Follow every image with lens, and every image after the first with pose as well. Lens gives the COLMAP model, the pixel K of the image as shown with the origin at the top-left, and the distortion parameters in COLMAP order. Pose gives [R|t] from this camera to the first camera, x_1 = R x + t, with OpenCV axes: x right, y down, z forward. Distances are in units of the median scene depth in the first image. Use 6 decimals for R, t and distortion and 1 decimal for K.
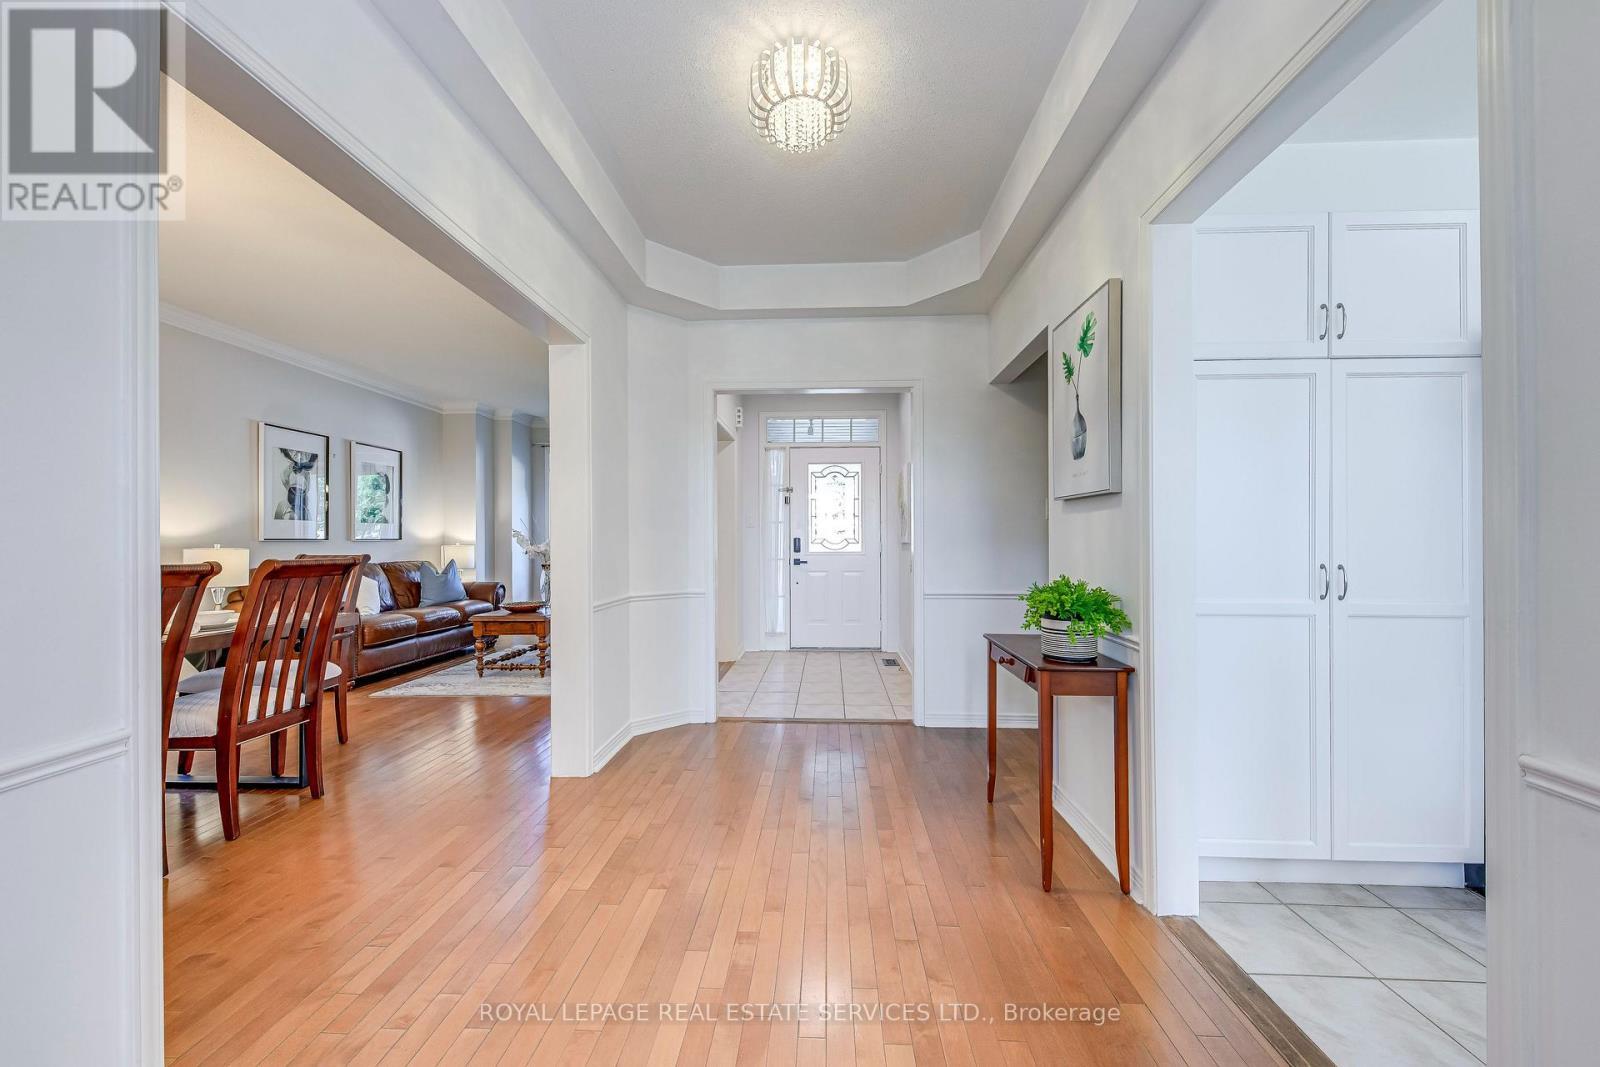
lens RADIAL K [[680.3, 0, 801.6], [0, 680.3, 540.3], [0, 0, 1]] dist [0.018754, -0.009984]
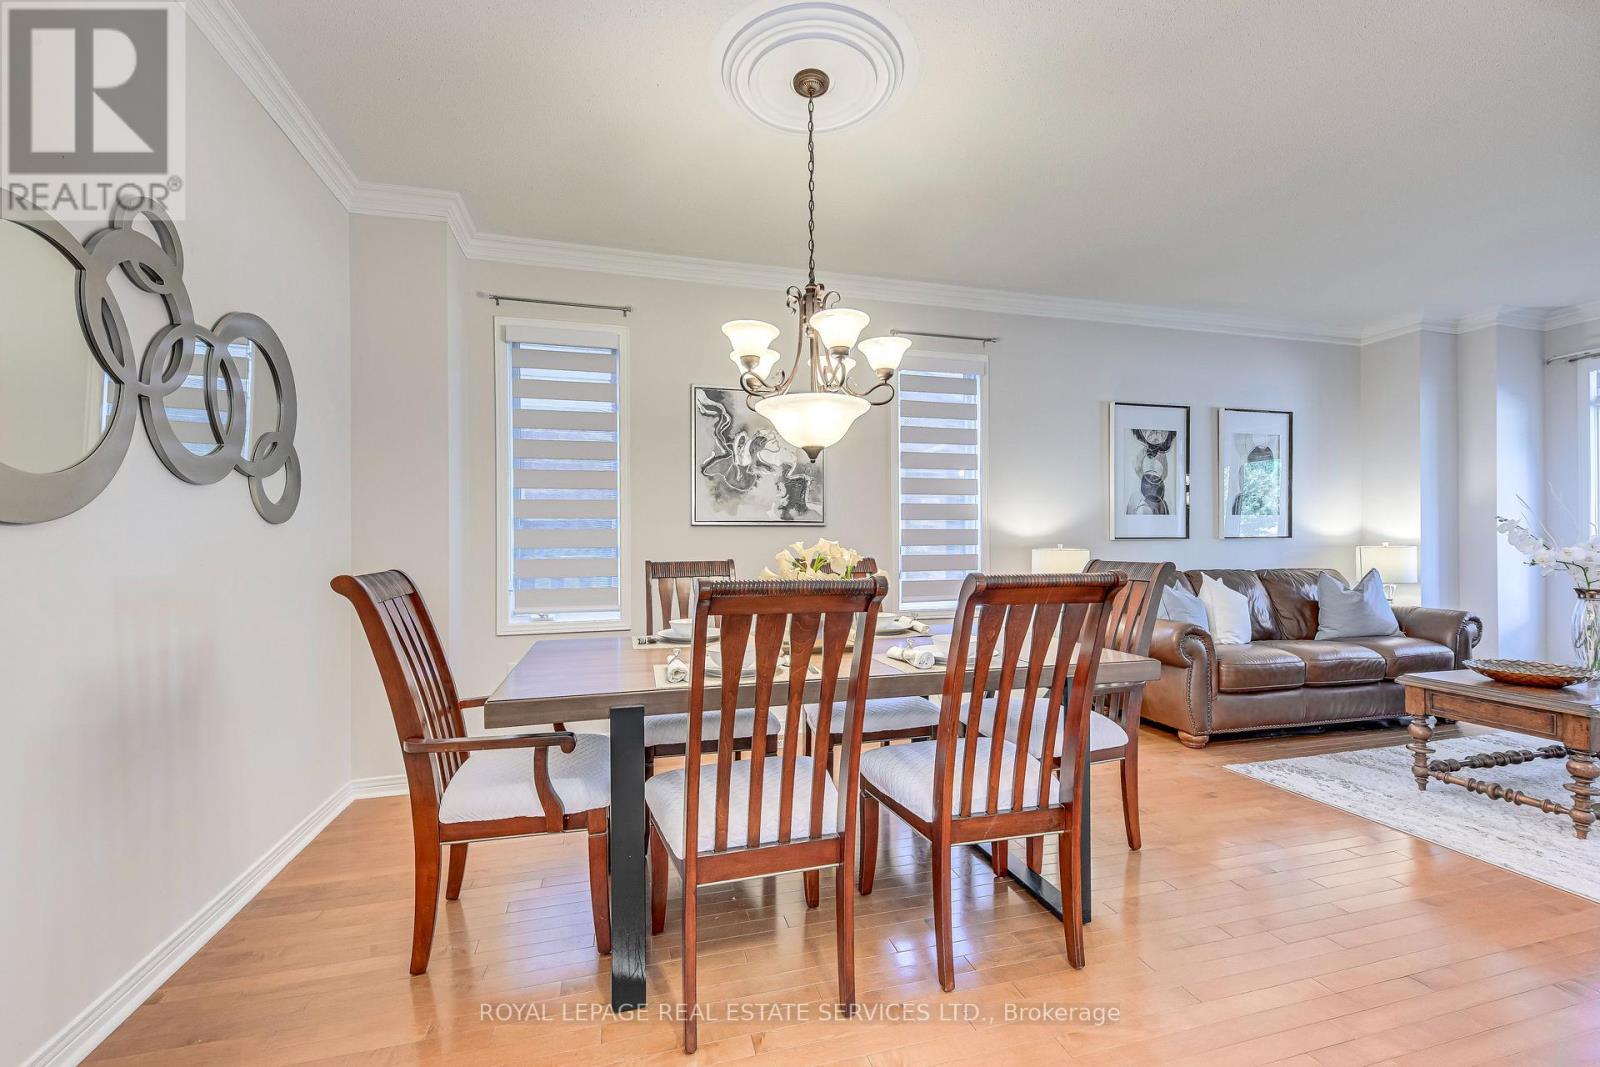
lens RADIAL K [[680.3, 0, 801.6], [0, 680.3, 540.3], [0, 0, 1]] dist [0.018754, -0.009984]
pose [[0.361578, -0.003784, -0.932334, -0.122944], [0.005299, 0.999984, -0.002003, 0.000684], [0.932327, -0.004216, 0.361592, 0.305421]]
